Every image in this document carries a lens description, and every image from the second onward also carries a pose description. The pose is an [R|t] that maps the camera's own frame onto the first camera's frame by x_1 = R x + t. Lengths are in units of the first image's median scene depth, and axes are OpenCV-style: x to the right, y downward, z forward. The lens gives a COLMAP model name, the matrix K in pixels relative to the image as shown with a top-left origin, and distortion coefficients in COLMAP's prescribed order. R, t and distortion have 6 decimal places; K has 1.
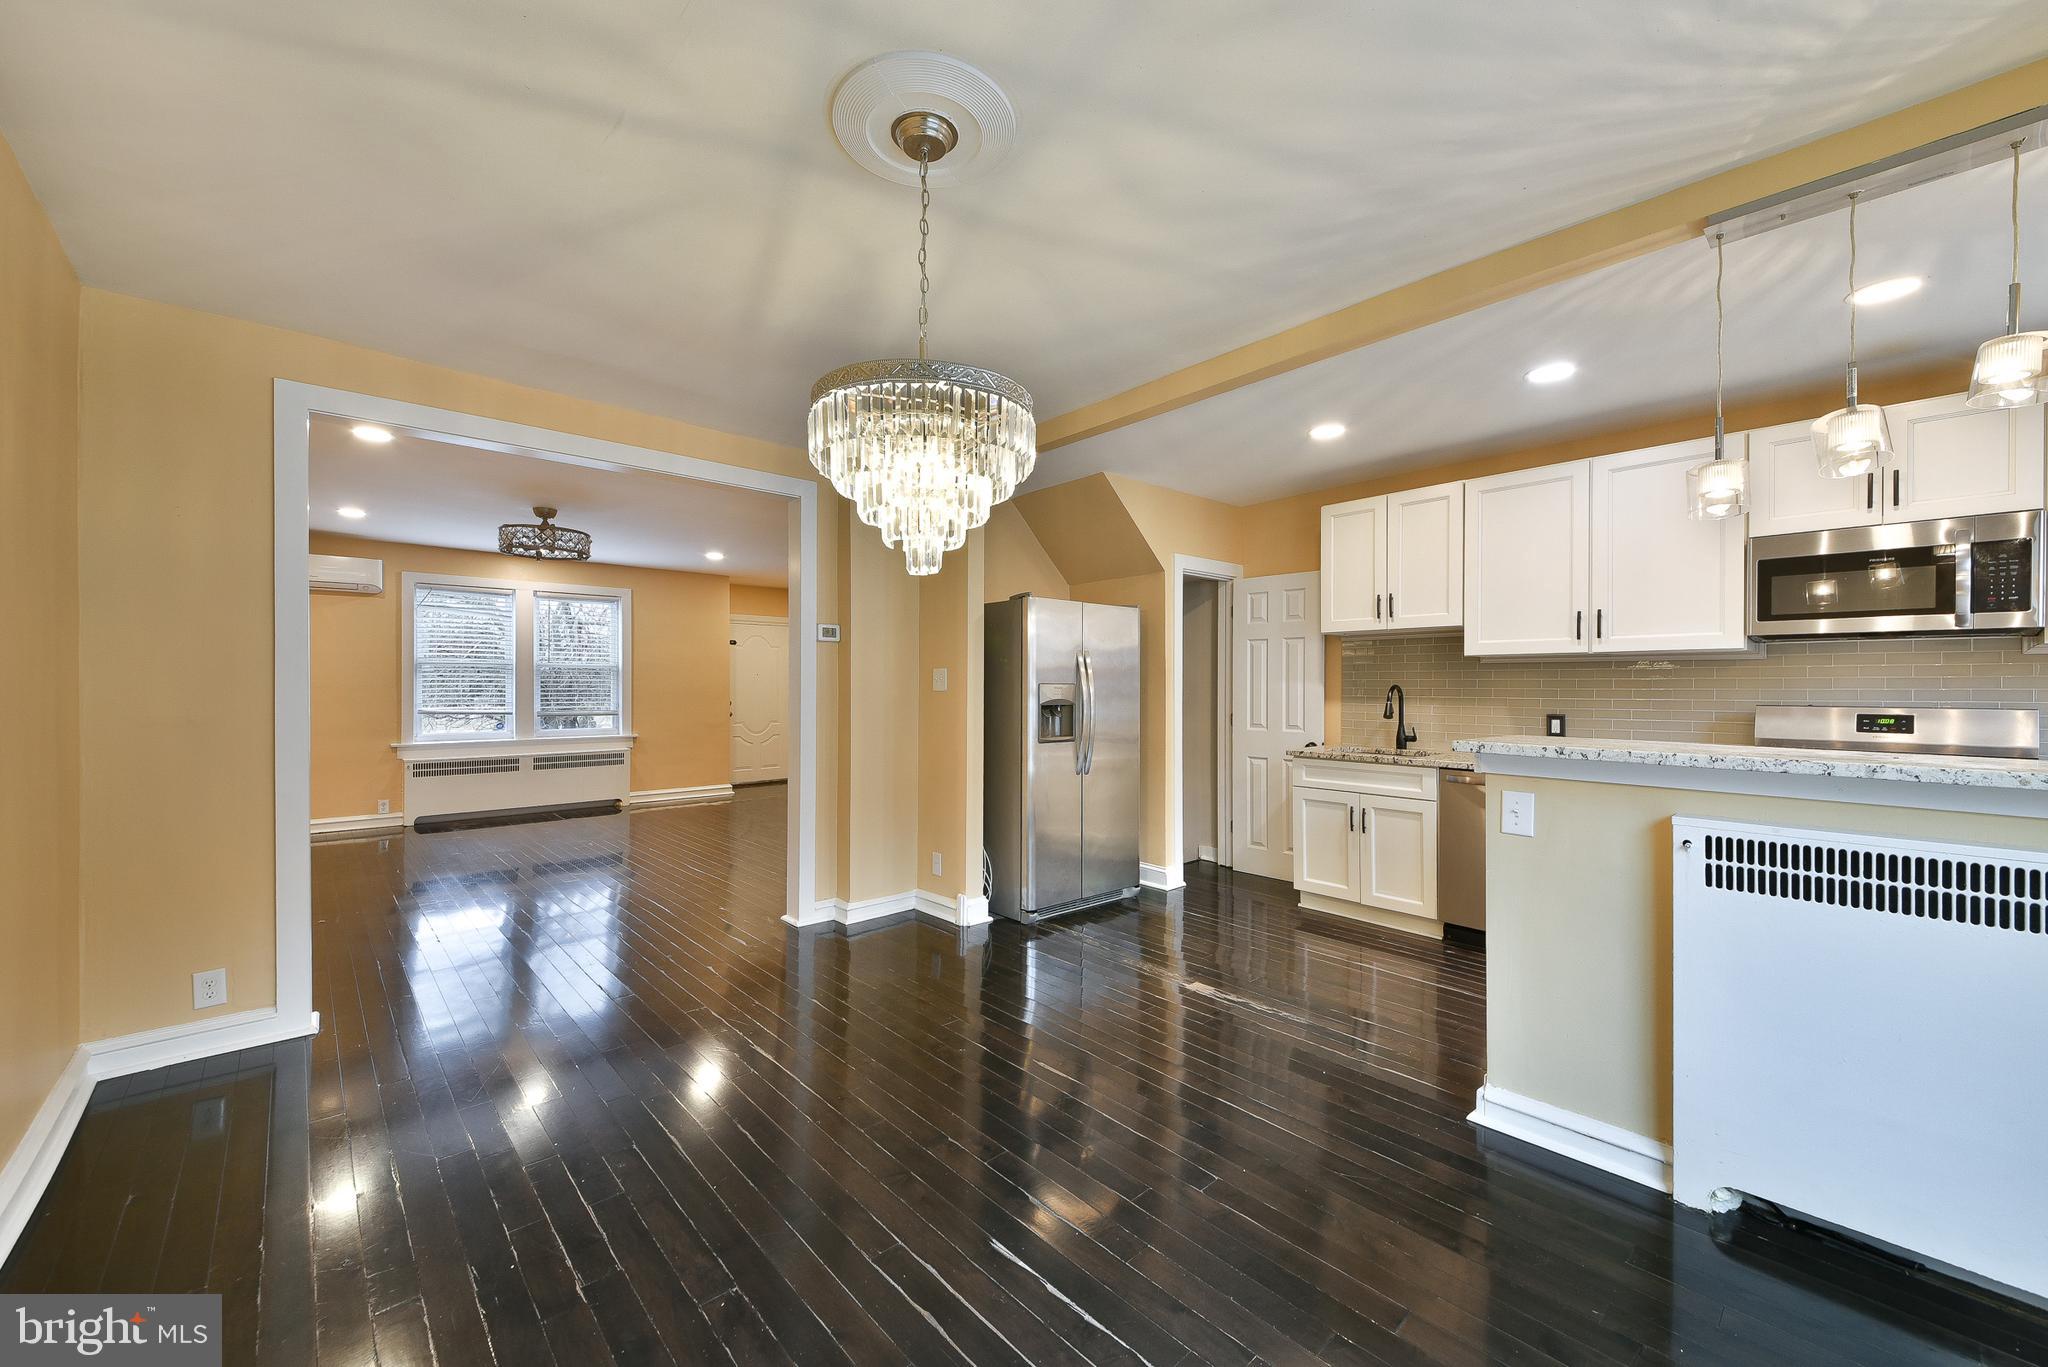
lens RADIAL K [[809.2, 0, 1024.0], [0, 809.2, 683.5], [0, 0, 1]] dist [0.000414, 0.000013]
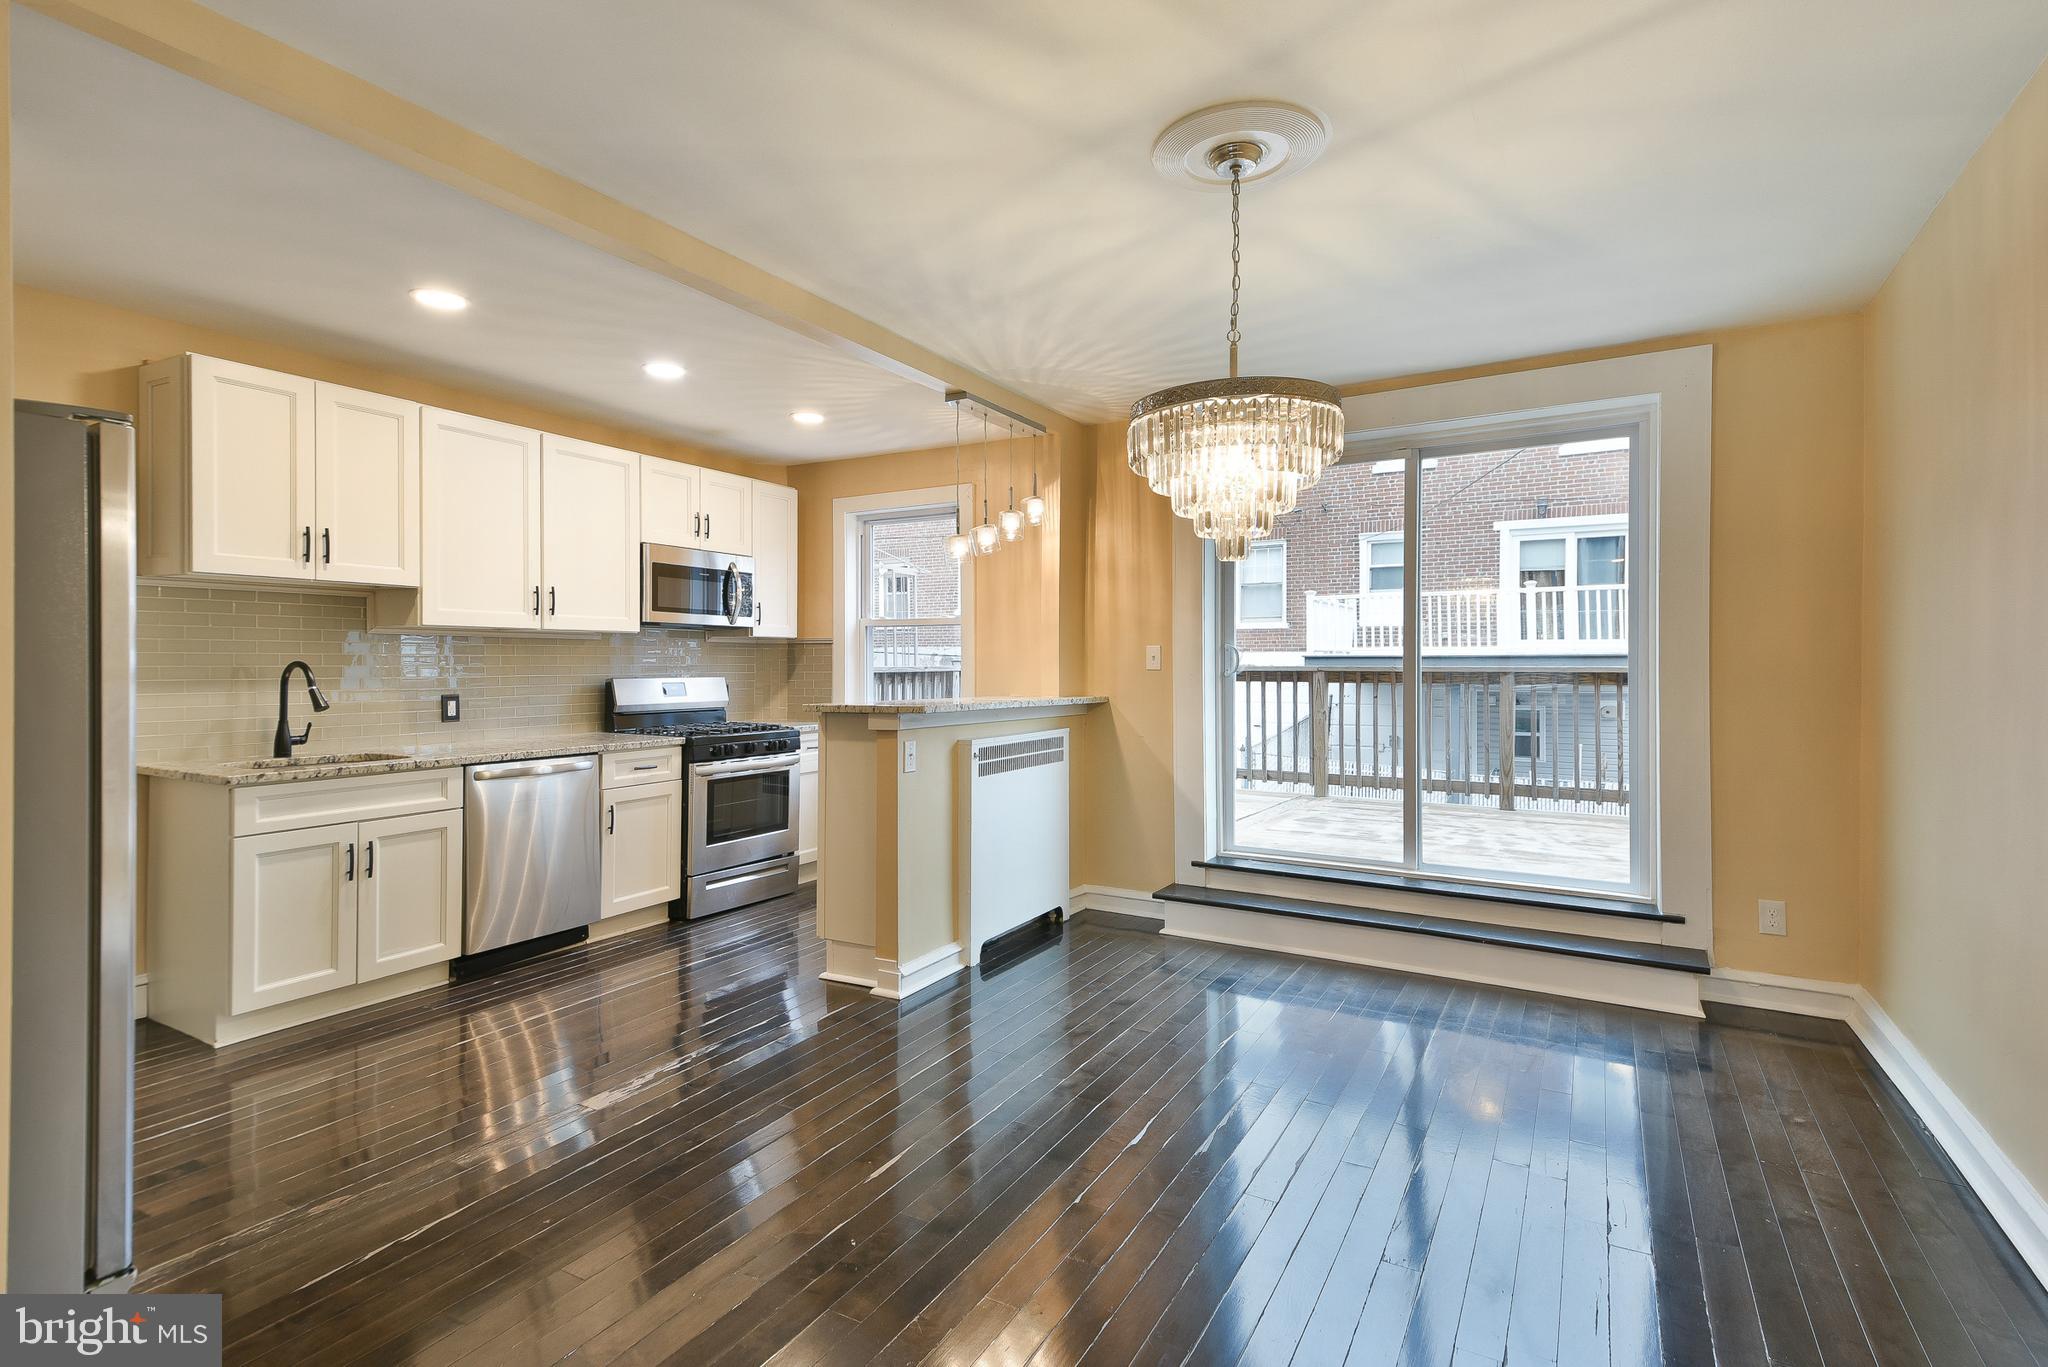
lens RADIAL K [[963.6, 0, 1023.3], [0, 963.6, 663.3], [0, 0, 1]] dist [0.100100, 0.000027]
pose [[-0.303561, -0.004210, 0.952803, -0.615644], [-0.006166, 0.999978, 0.002454, -0.003163], [-0.952792, -0.005130, -0.303581, 0.797392]]
